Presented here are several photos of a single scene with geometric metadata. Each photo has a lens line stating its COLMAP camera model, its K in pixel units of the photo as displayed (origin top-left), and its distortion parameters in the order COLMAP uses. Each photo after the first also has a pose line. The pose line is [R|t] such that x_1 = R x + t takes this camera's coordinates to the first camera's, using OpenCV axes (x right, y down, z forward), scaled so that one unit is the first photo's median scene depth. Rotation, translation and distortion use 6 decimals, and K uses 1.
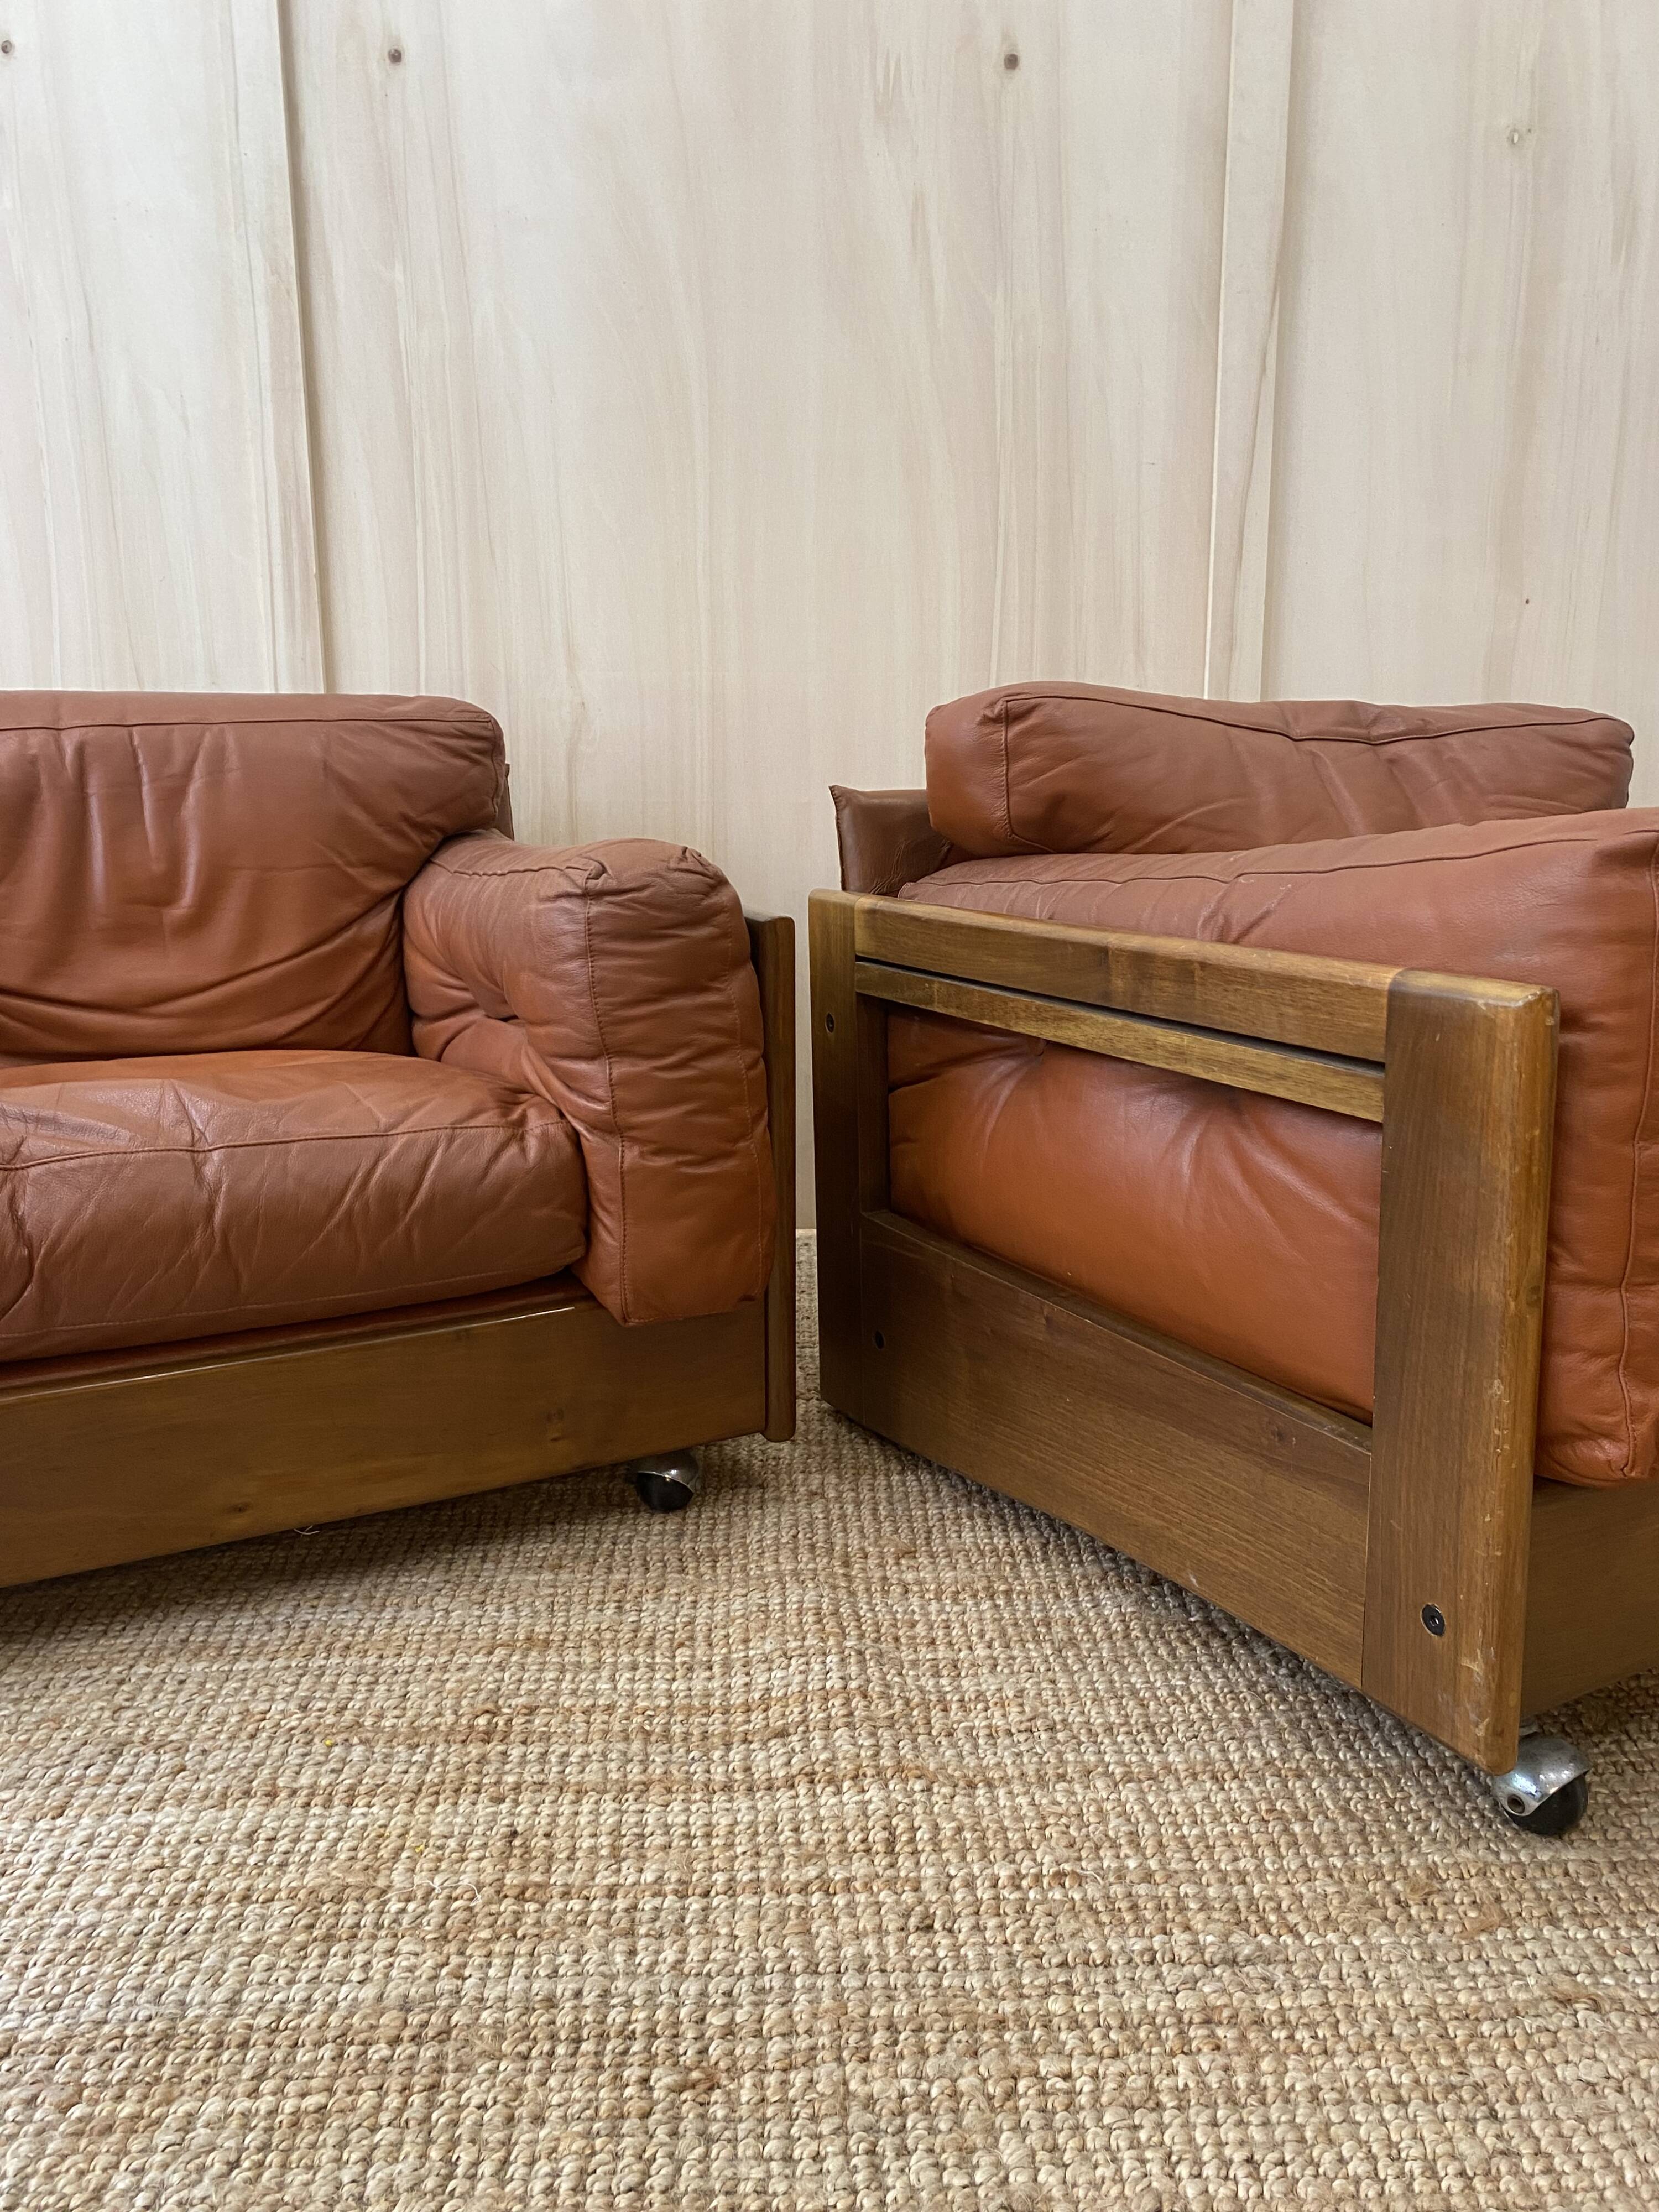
lens RADIAL K [[1689.4, 0, 811.4], [0, 1689.4, 1092.6], [0, 0, 1]] dist [0.014522, -0.016960]
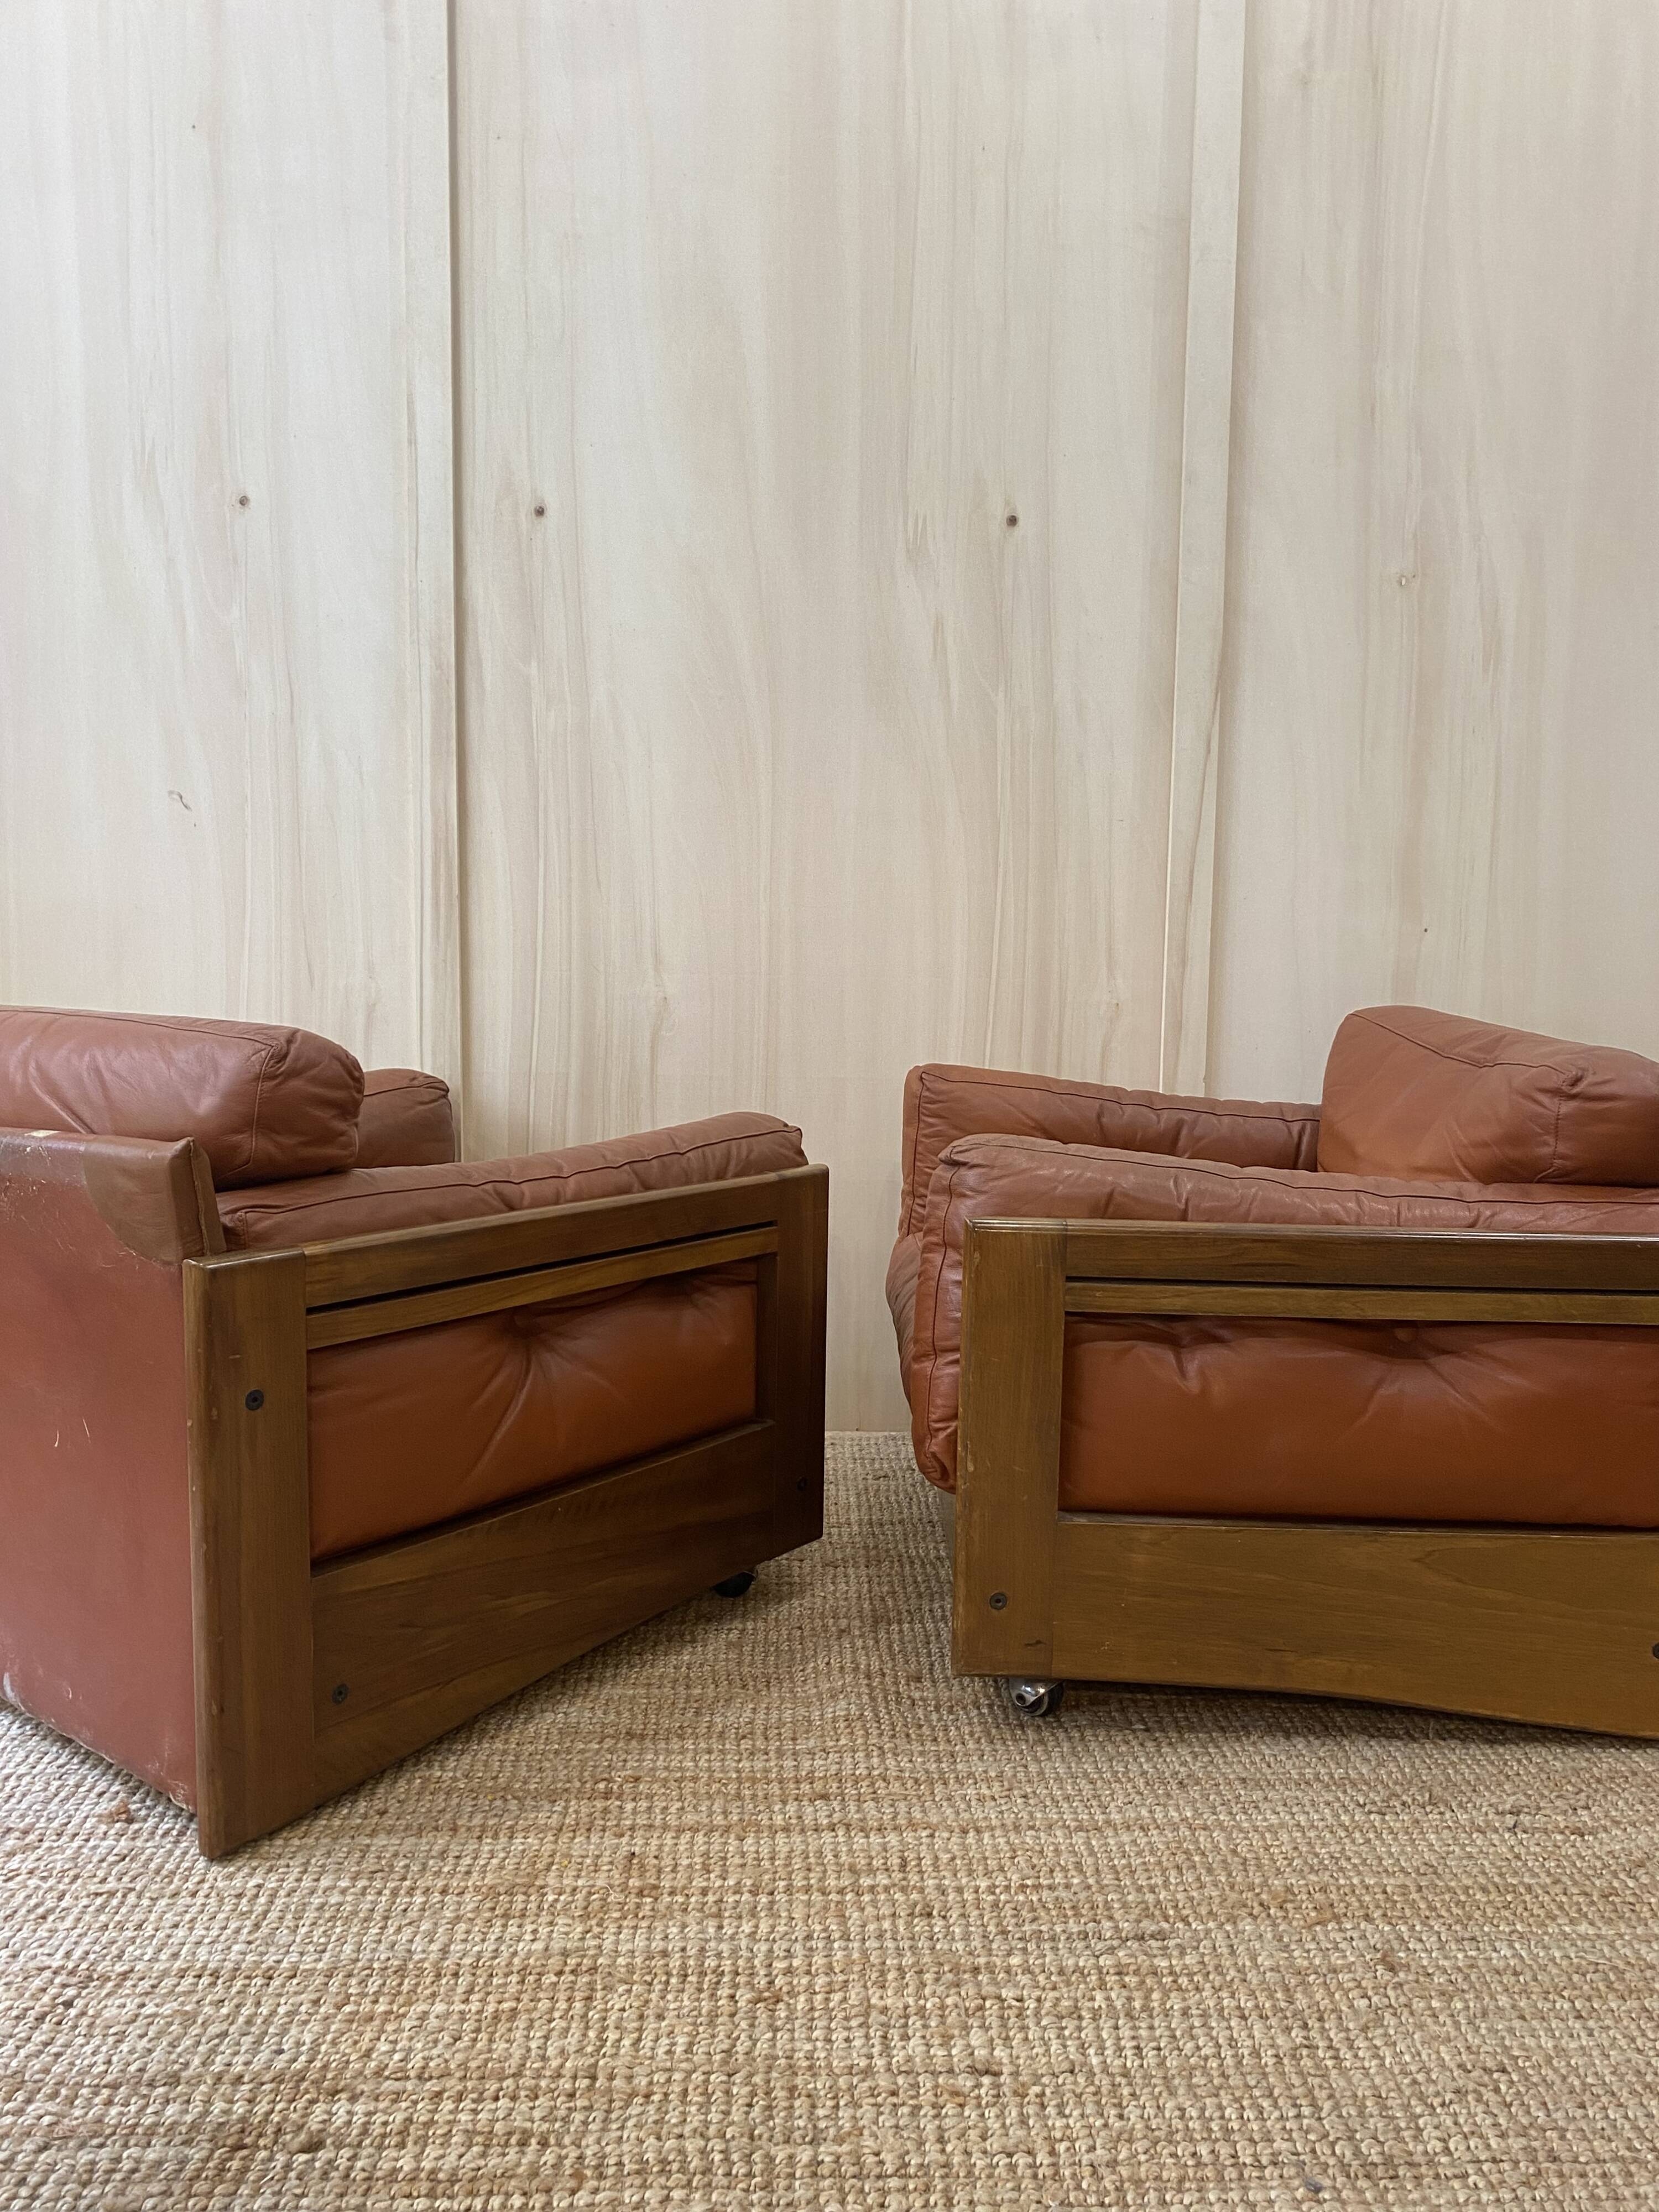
lens RADIAL K [[1689.4, 0, 840.4], [0, 1689.4, 1111.2], [0, 0, 1]] dist [0.014522, -0.016960]
pose [[0.999867, 0.016143, 0.002430, -0.016933], [-0.015746, 0.992961, -0.117393, -0.006900], [-0.004308, 0.117339, 0.993083, -0.440239]]
